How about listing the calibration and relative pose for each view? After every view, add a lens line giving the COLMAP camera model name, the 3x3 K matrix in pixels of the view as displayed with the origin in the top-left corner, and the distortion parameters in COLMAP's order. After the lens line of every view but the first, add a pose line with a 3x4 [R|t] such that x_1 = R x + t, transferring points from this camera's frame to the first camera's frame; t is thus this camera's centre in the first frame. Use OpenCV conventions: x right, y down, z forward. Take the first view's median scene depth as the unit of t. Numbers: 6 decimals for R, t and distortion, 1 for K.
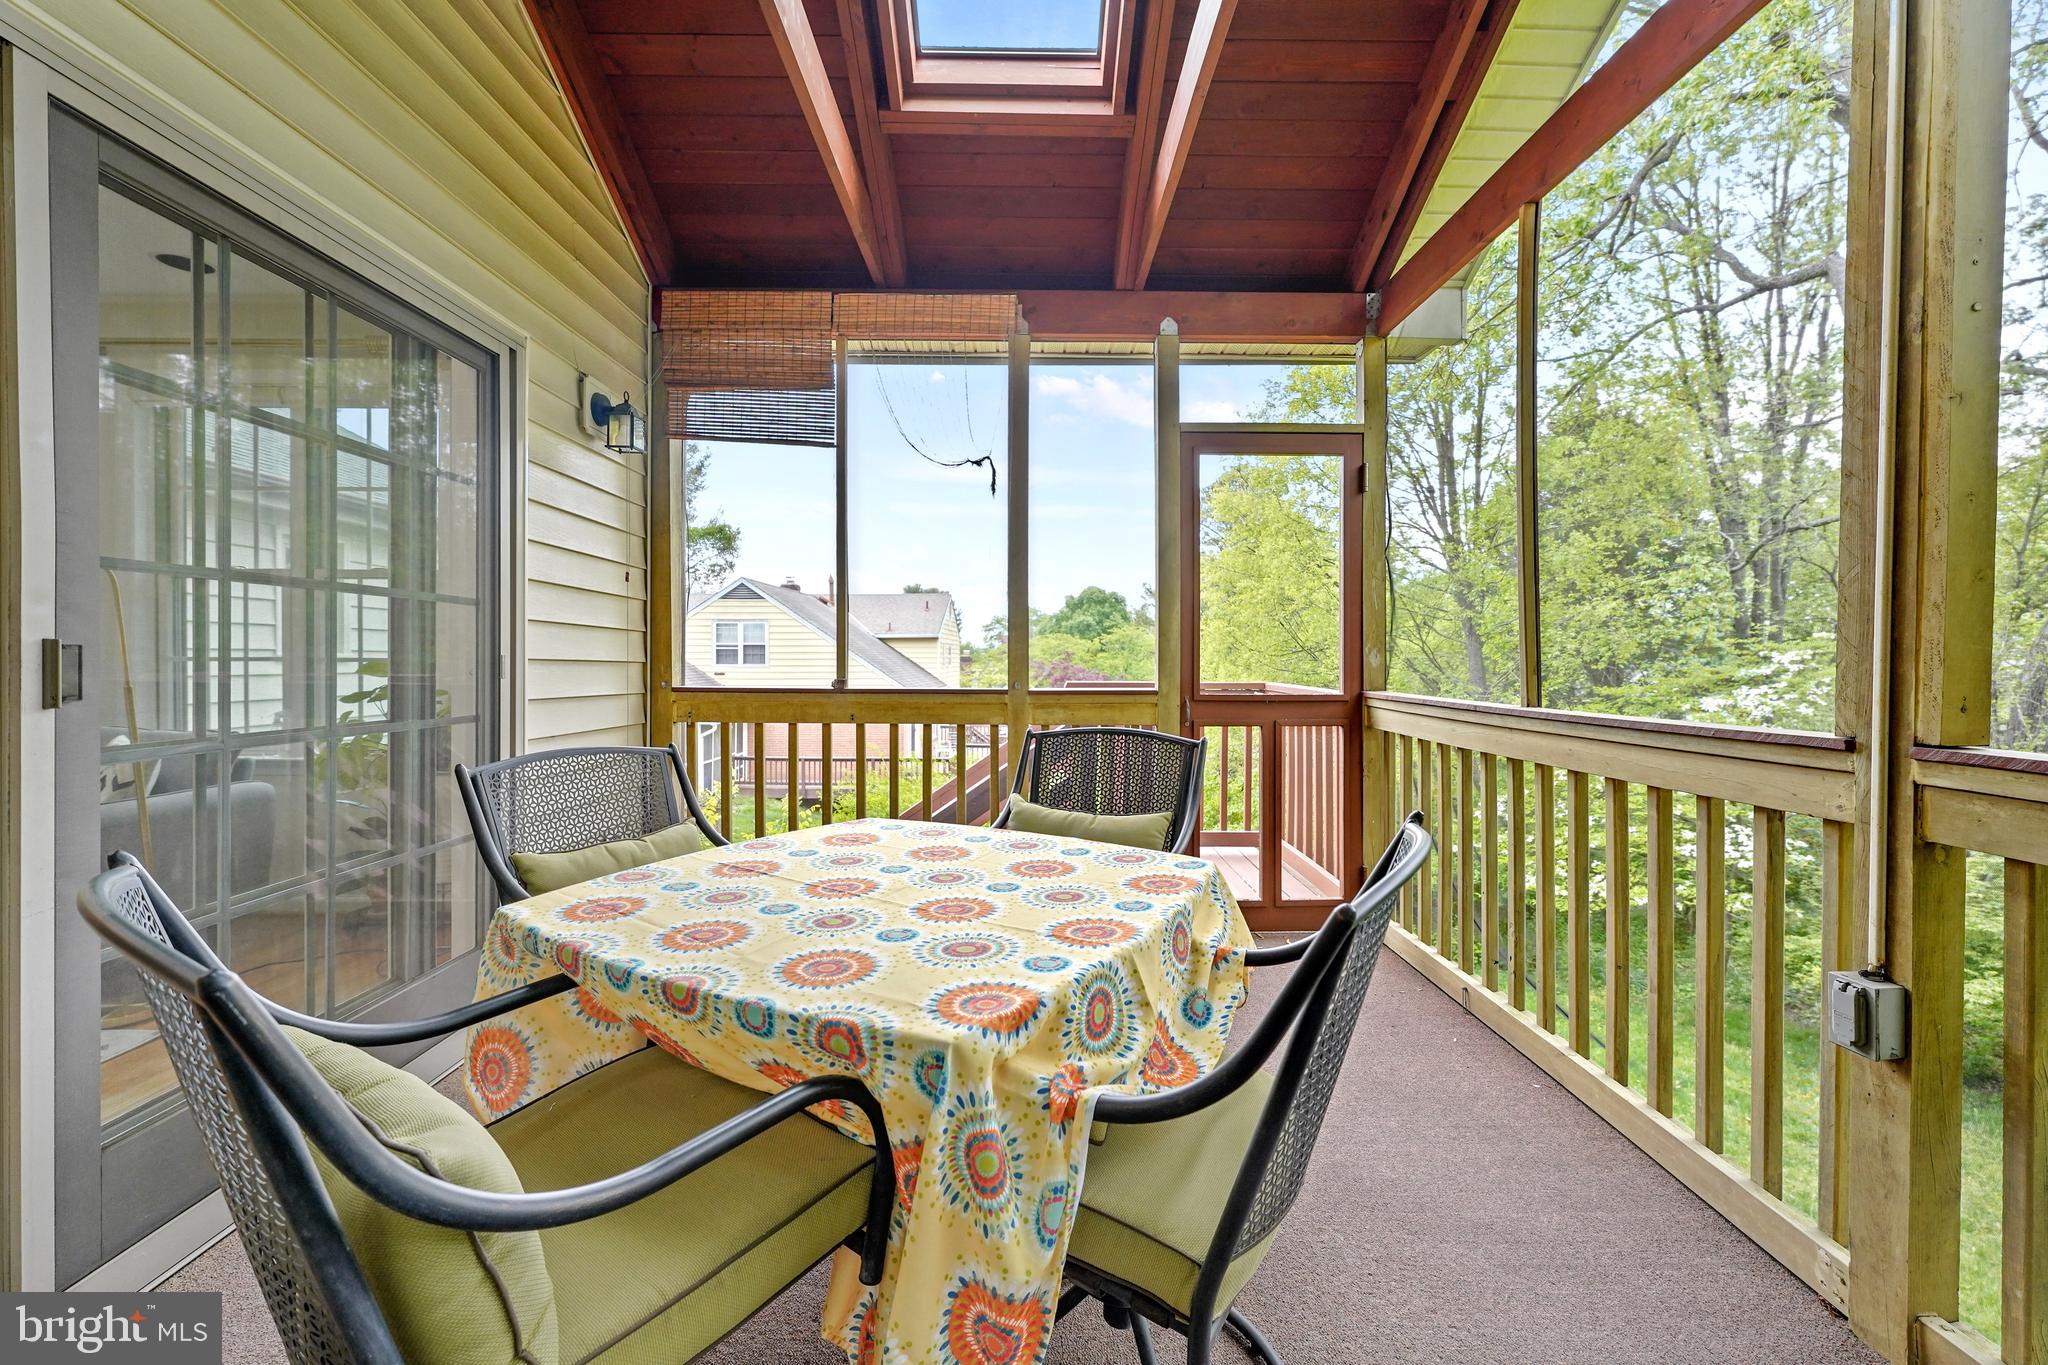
lens RADIAL K [[829.5, 0, 1031.0], [0, 829.5, 676.0], [0, 0, 1]] dist [0.000925, -0.000181]
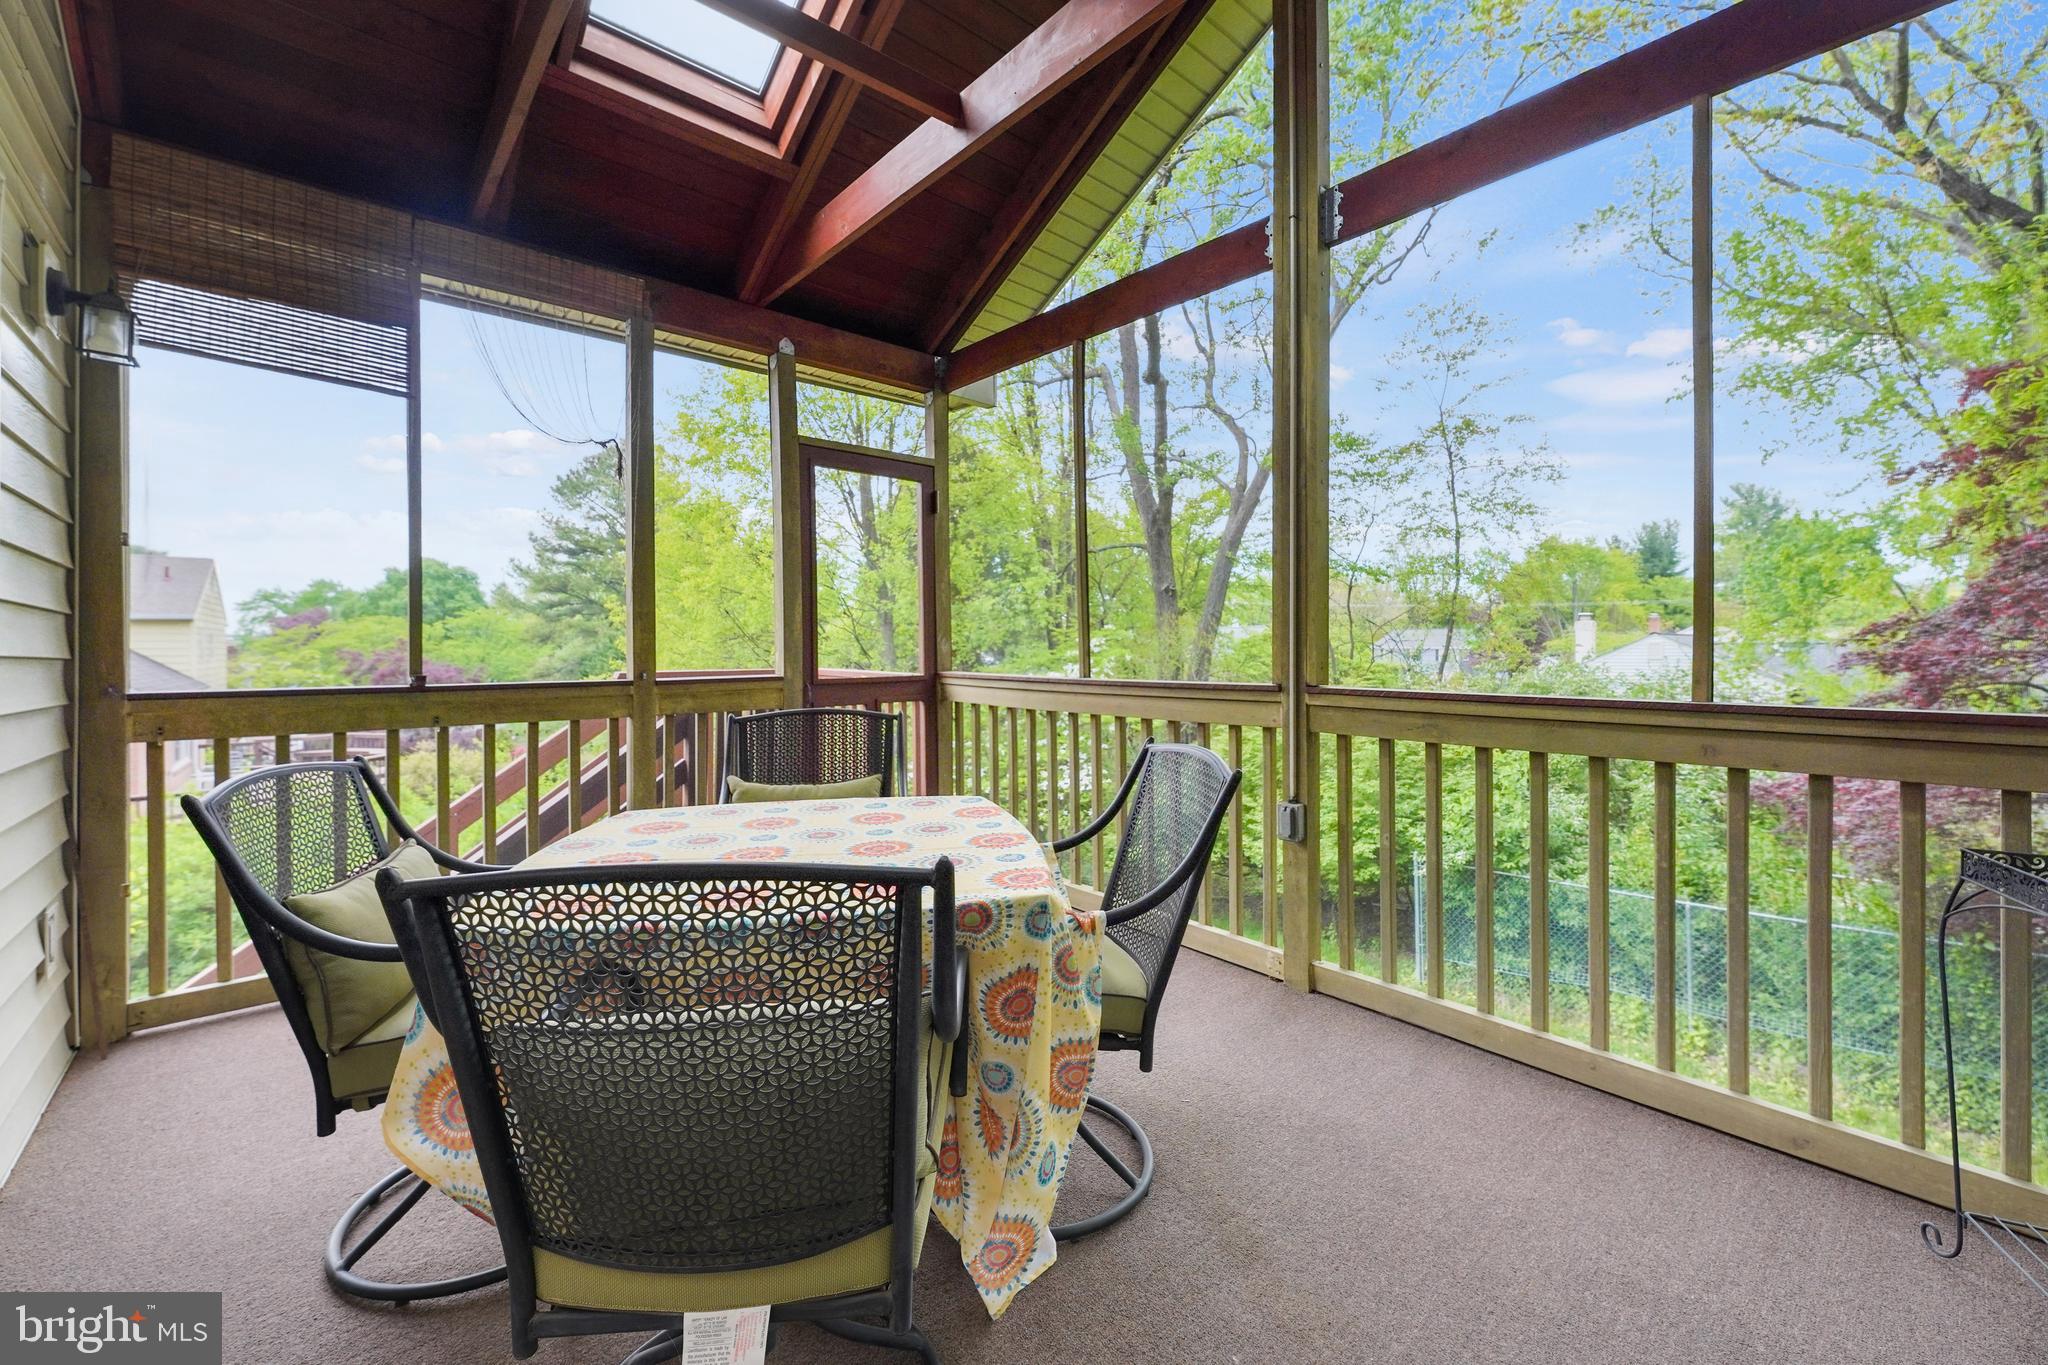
lens RADIAL K [[829.5, 0, 1055.4], [0, 829.5, 648.9], [0, 0, 1]] dist [0.000925, -0.000181]
pose [[0.742670, -0.010595, 0.669574, -0.310717], [0.021504, 0.999736, -0.008033, -0.002160], [-0.669313, 0.020364, 0.742702, -0.048553]]
